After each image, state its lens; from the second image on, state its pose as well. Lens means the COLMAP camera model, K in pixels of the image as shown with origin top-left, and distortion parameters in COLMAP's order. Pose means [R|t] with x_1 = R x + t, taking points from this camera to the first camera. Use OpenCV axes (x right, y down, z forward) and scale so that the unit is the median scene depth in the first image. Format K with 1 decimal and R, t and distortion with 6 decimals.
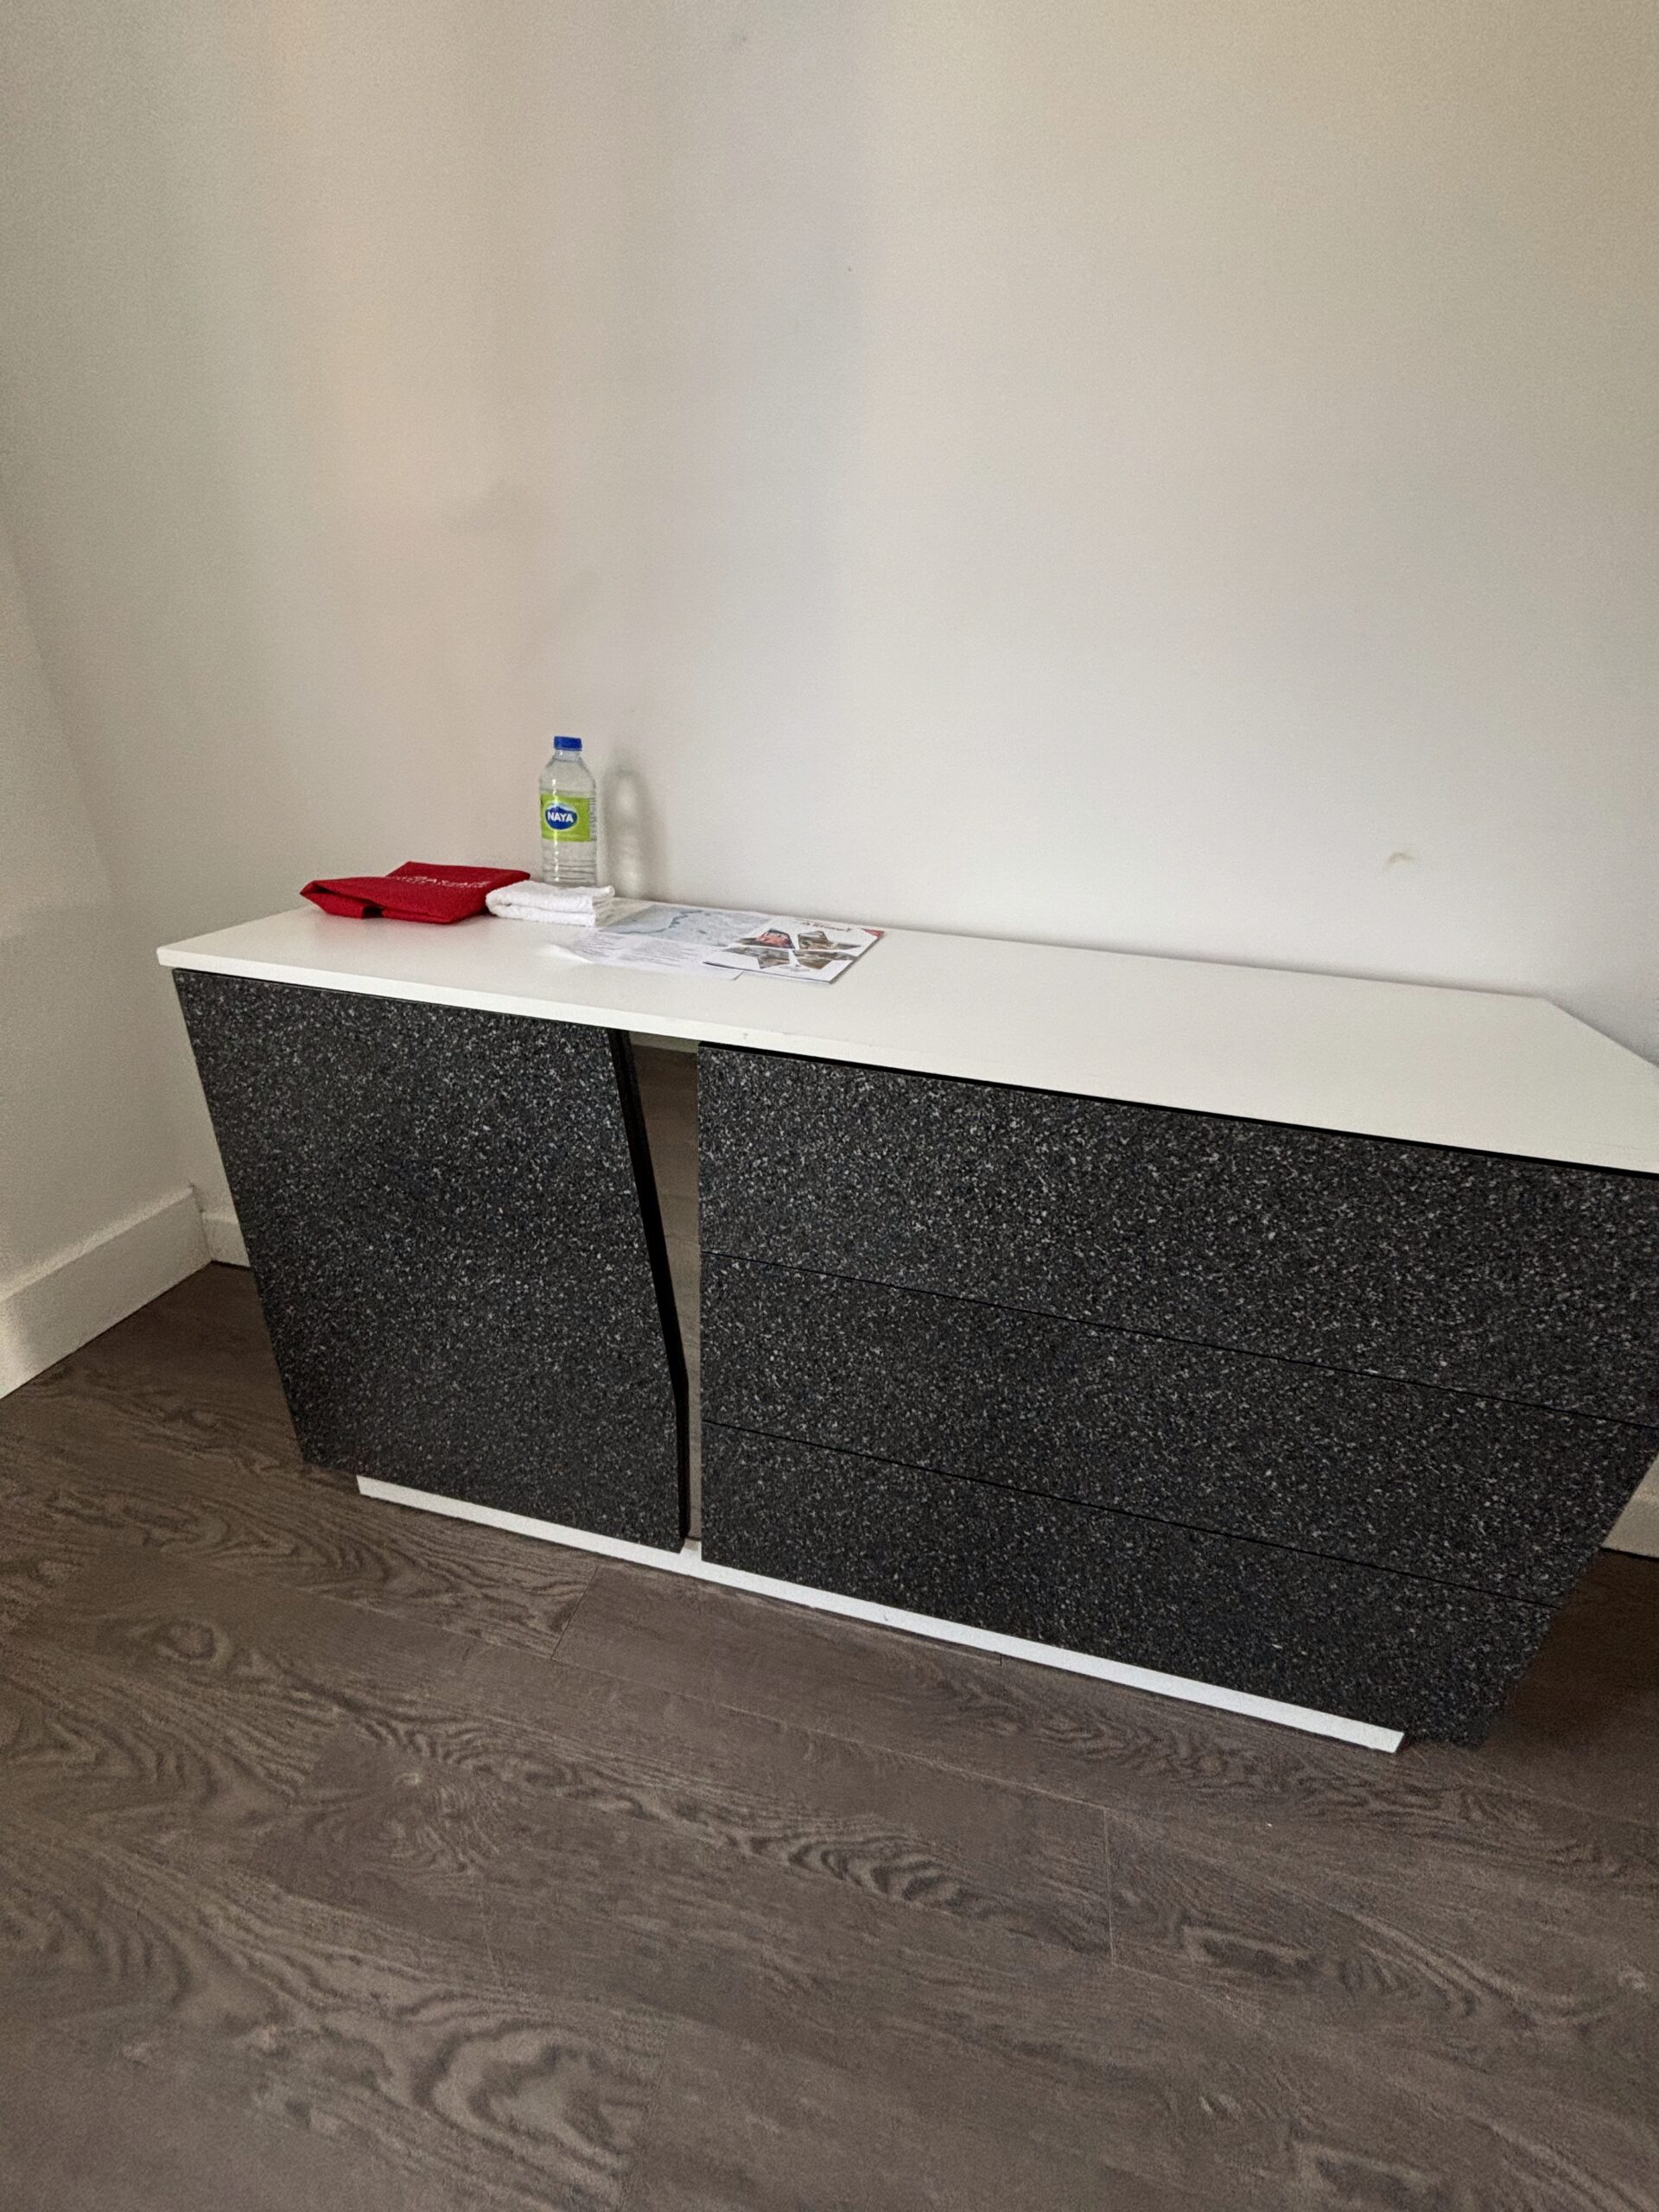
lens RADIAL K [[895.8, 0, 829.5], [0, 895.8, 1106.0], [0, 0, 1]] dist [0.001710, 0.000398]
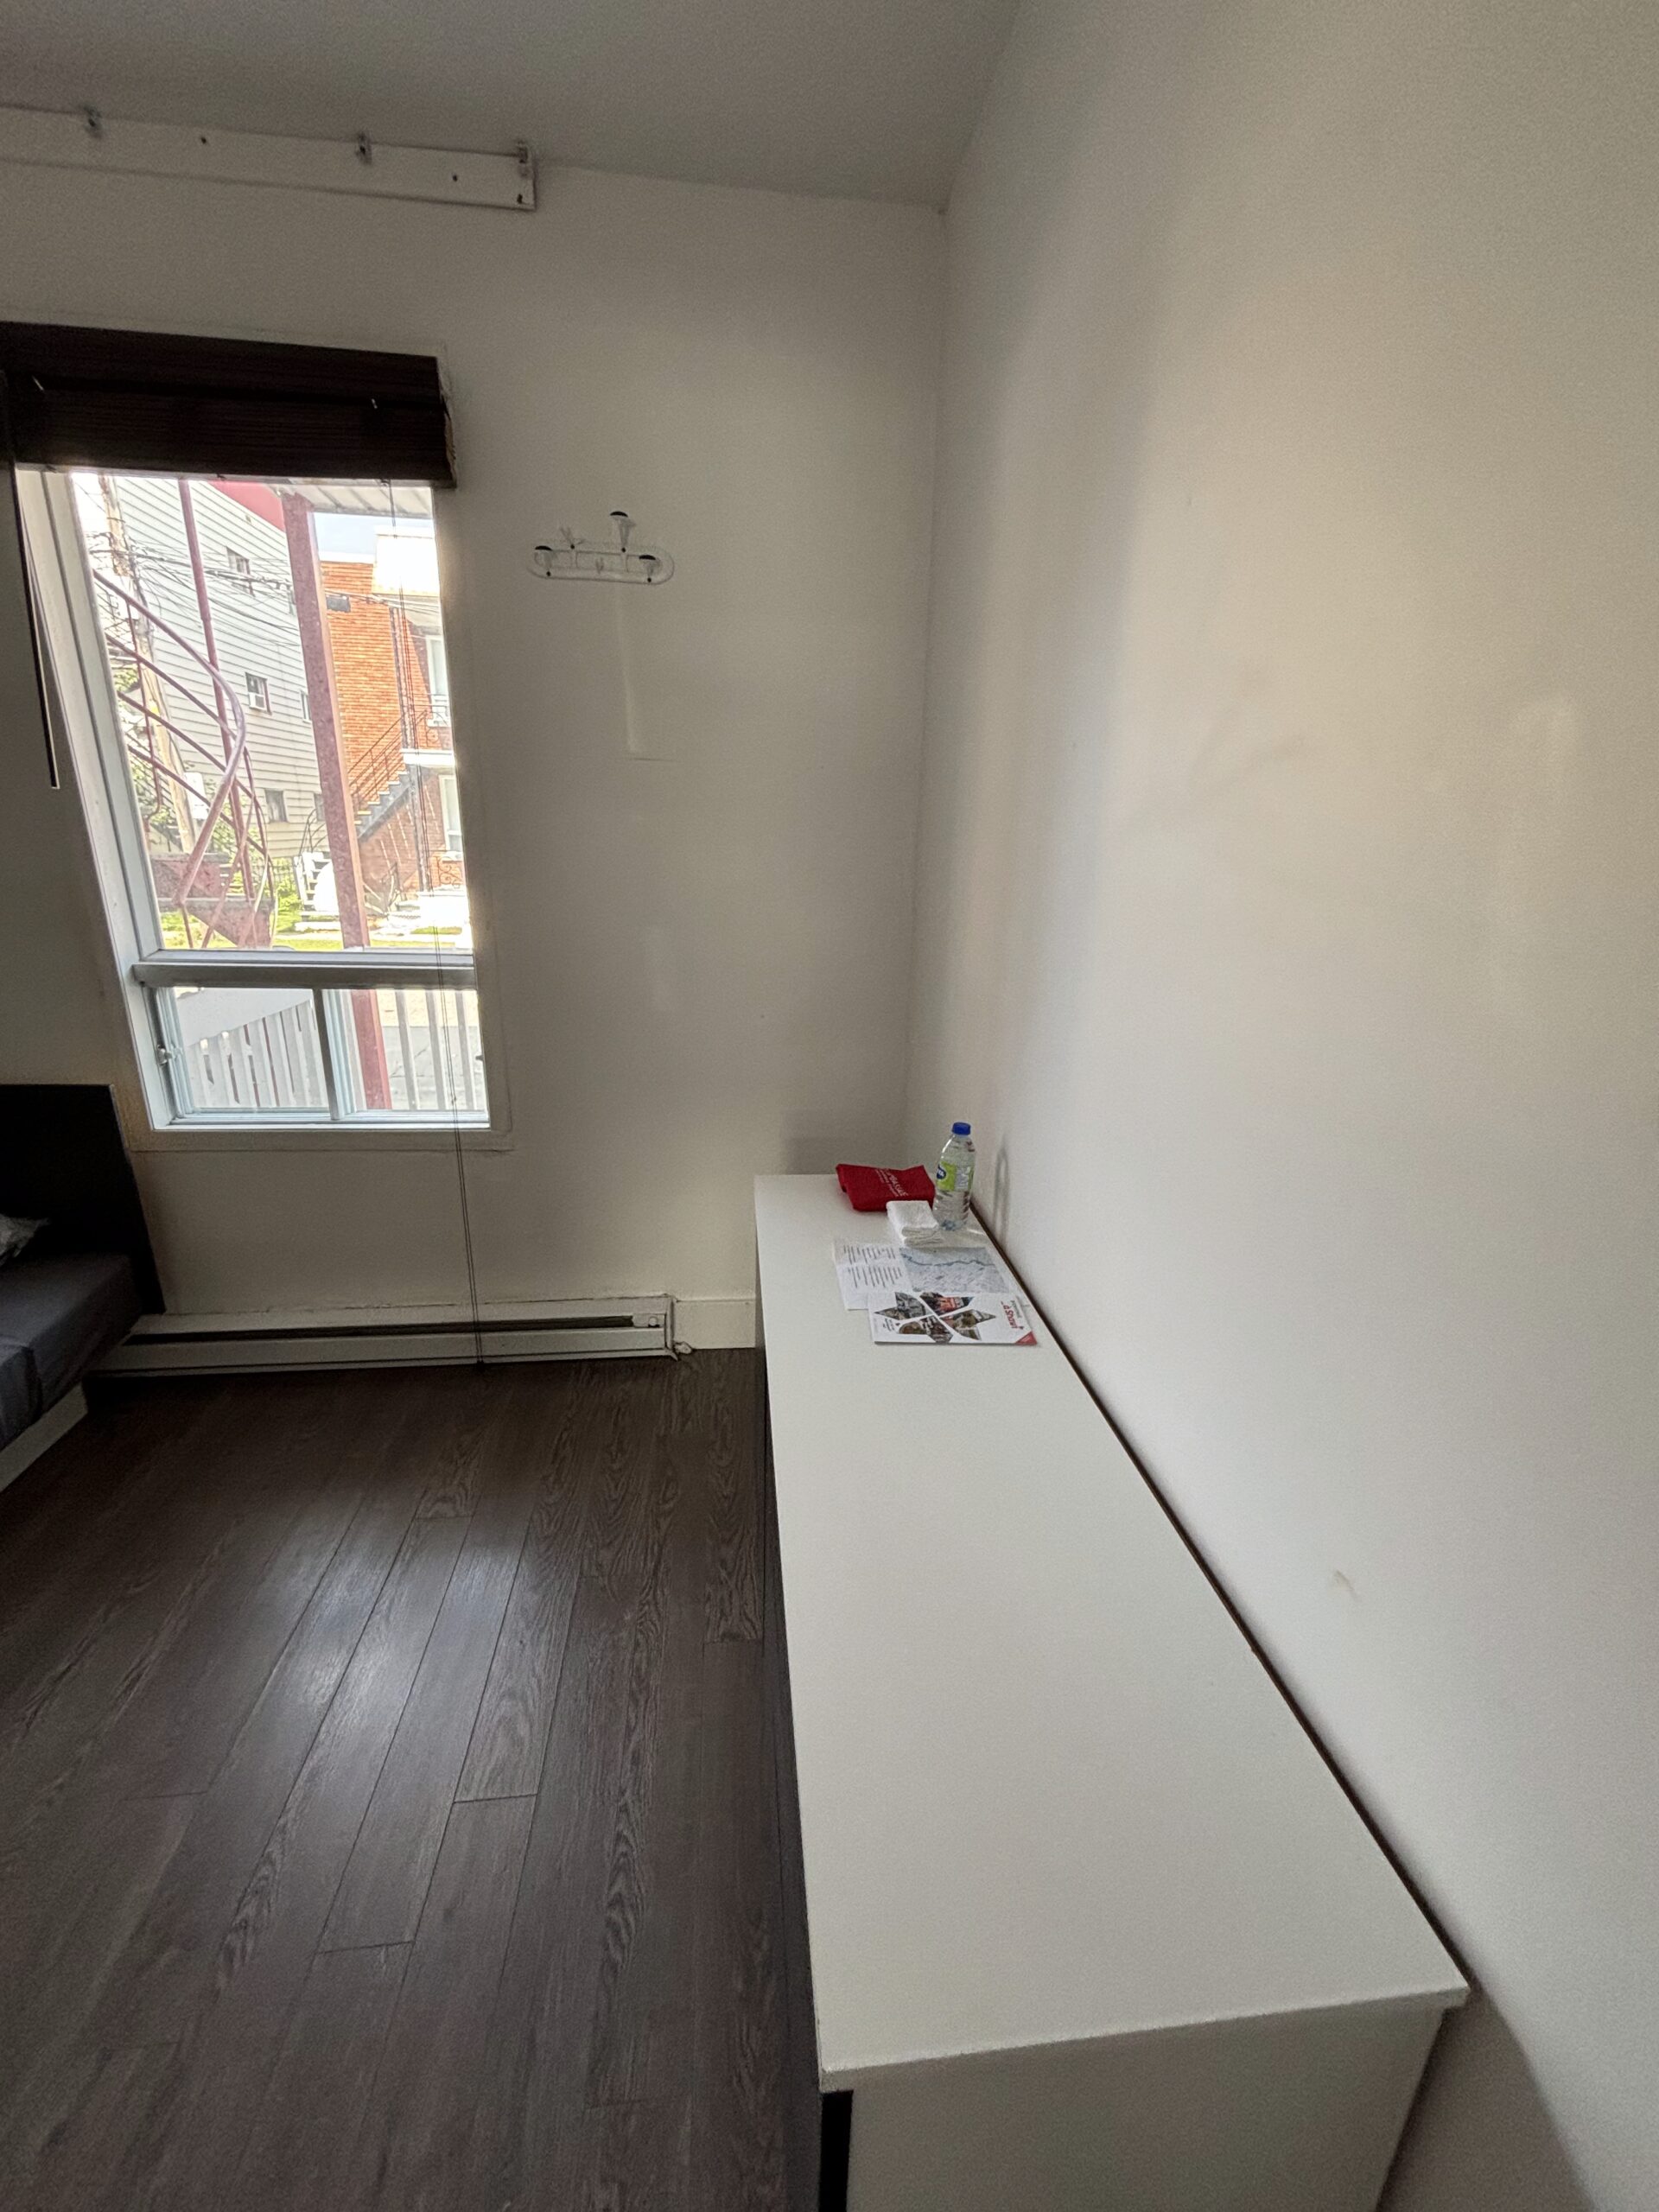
lens RADIAL K [[895.8, 0, 829.5], [0, 895.8, 1106.0], [0, 0, 1]] dist [0.001710, 0.000398]
pose [[0.326466, 0.228771, -0.917106, 1.096750], [-0.407786, 0.909416, 0.081691, -0.521095], [0.852720, 0.347314, 0.390183, 0.246946]]
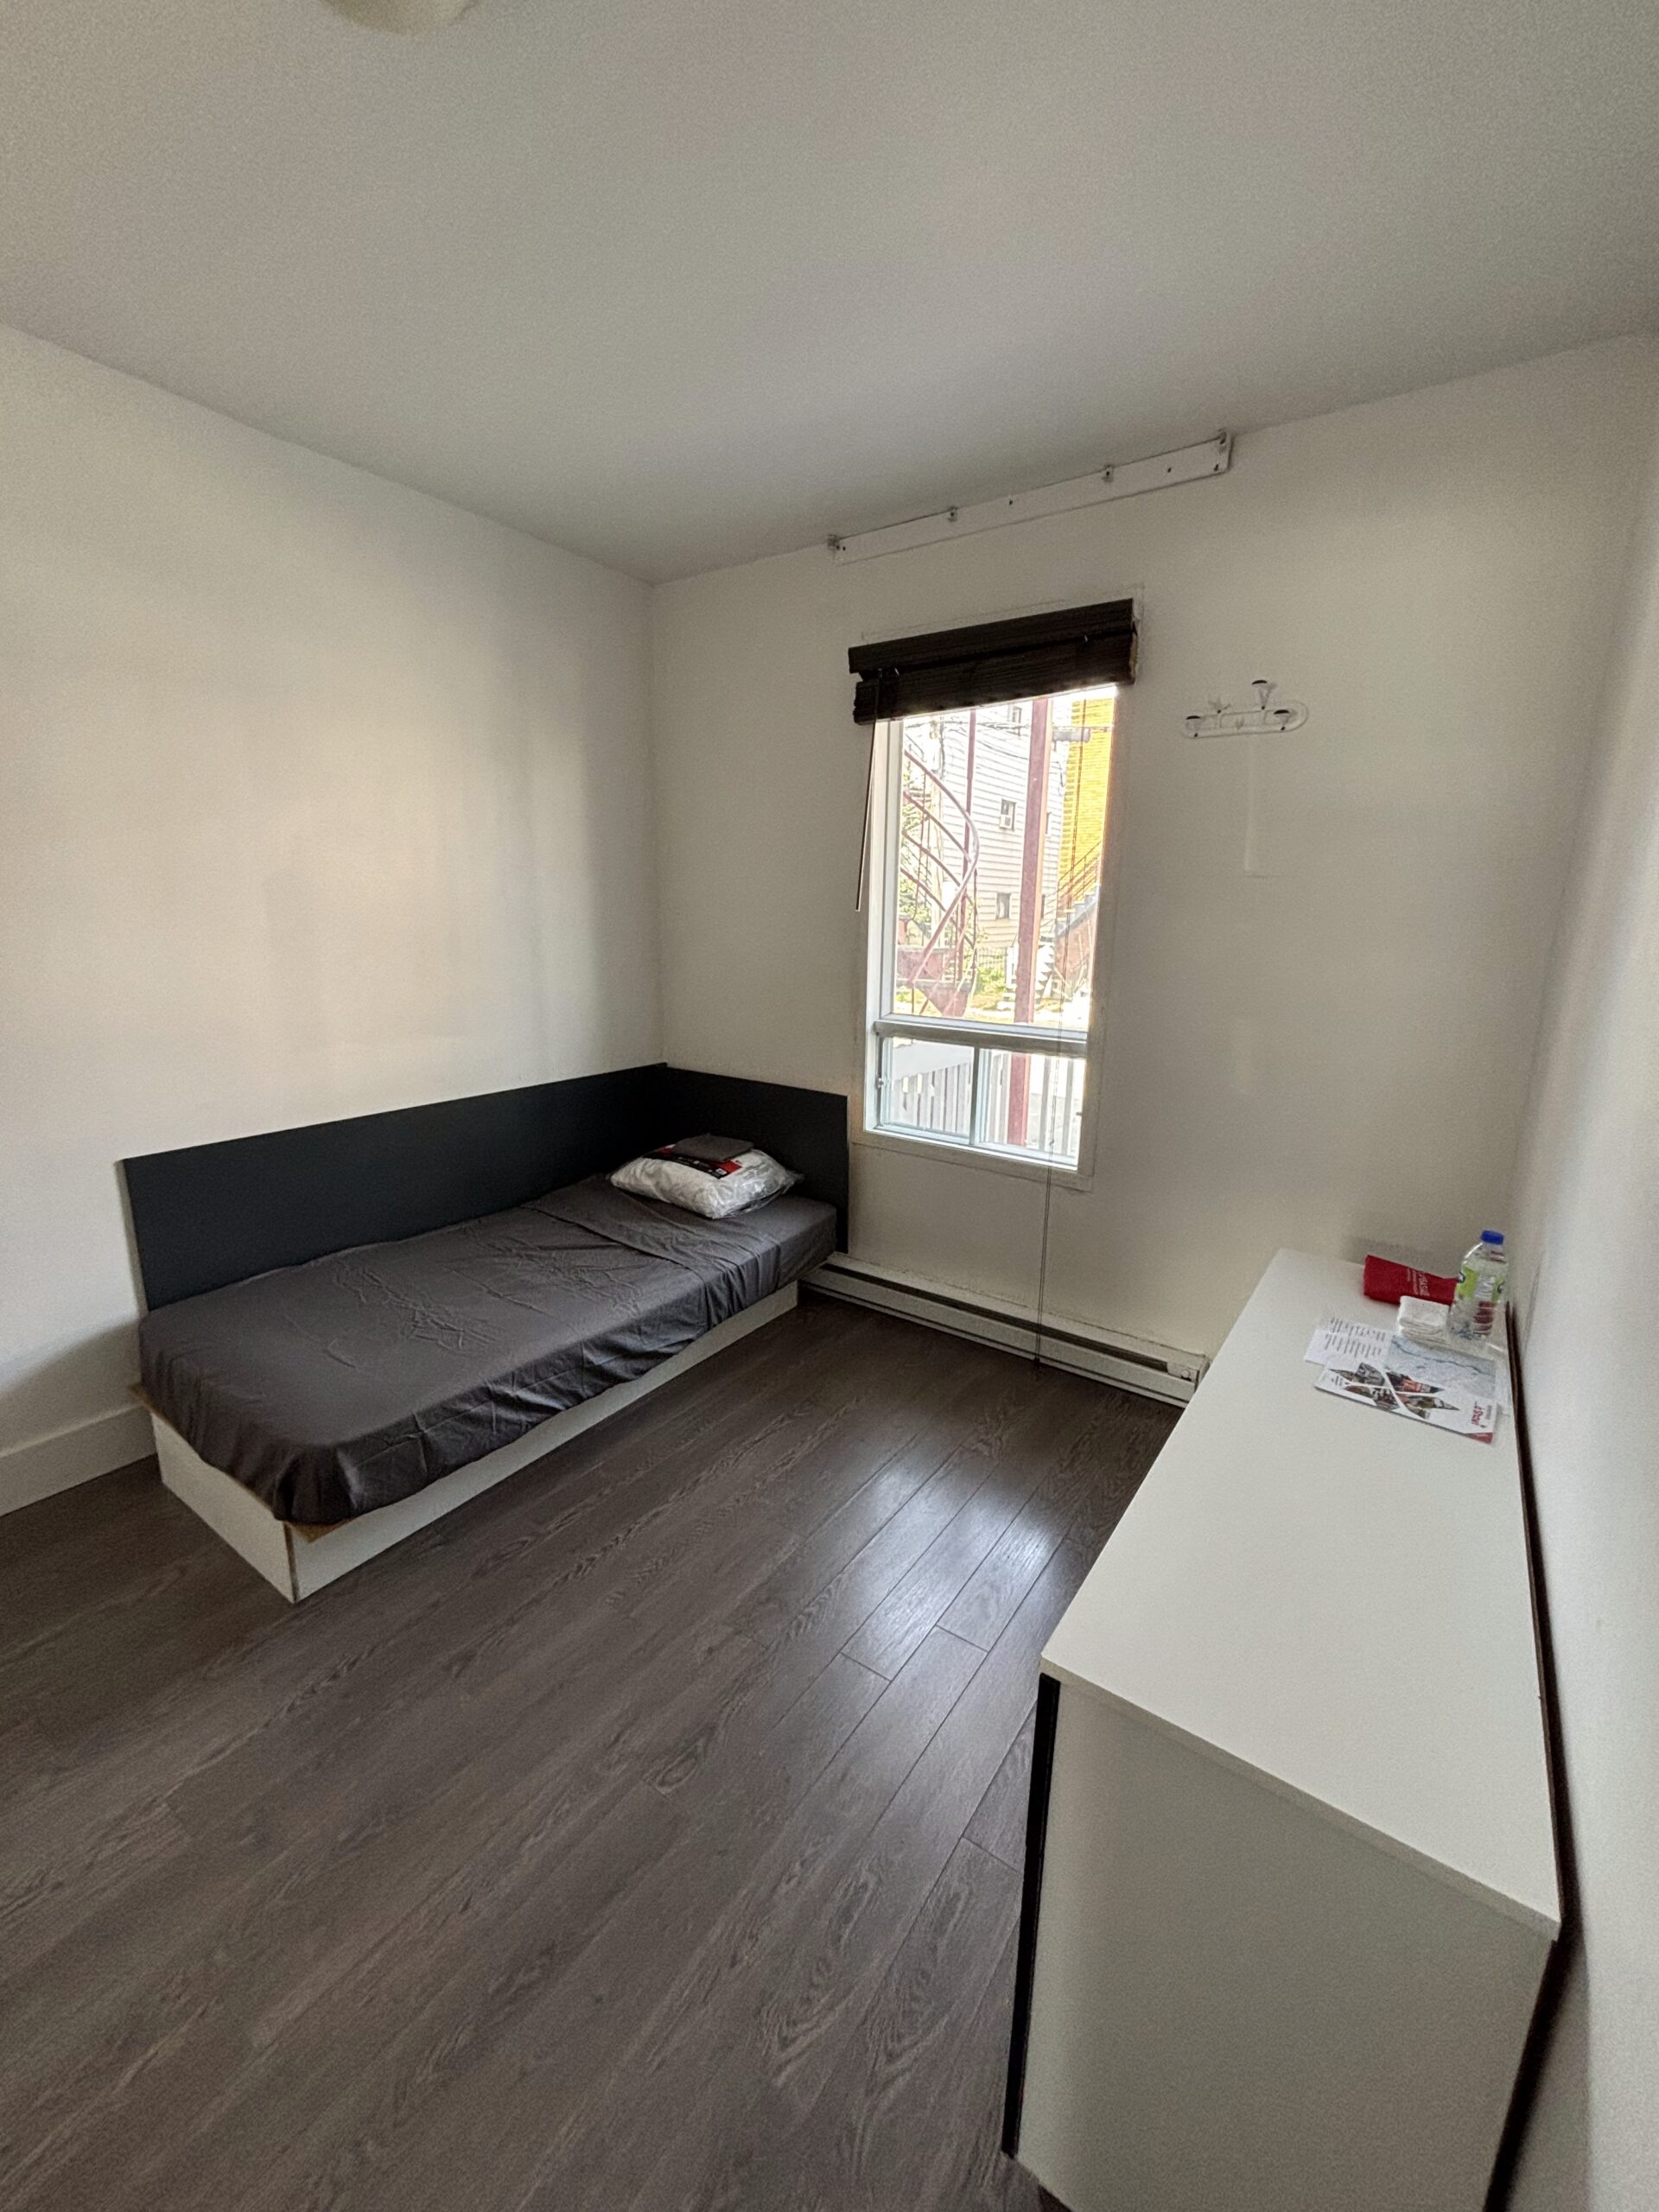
lens RADIAL K [[888.2, 0, 836.7], [0, 888.2, 1131.1], [0, 0, 1]] dist [0.000232, -0.000015]
pose [[-0.370324, 0.160501, -0.914931, 1.571852], [-0.433126, 0.841497, 0.322930, -0.617381], [0.821743, 0.515870, -0.242109, 0.417729]]
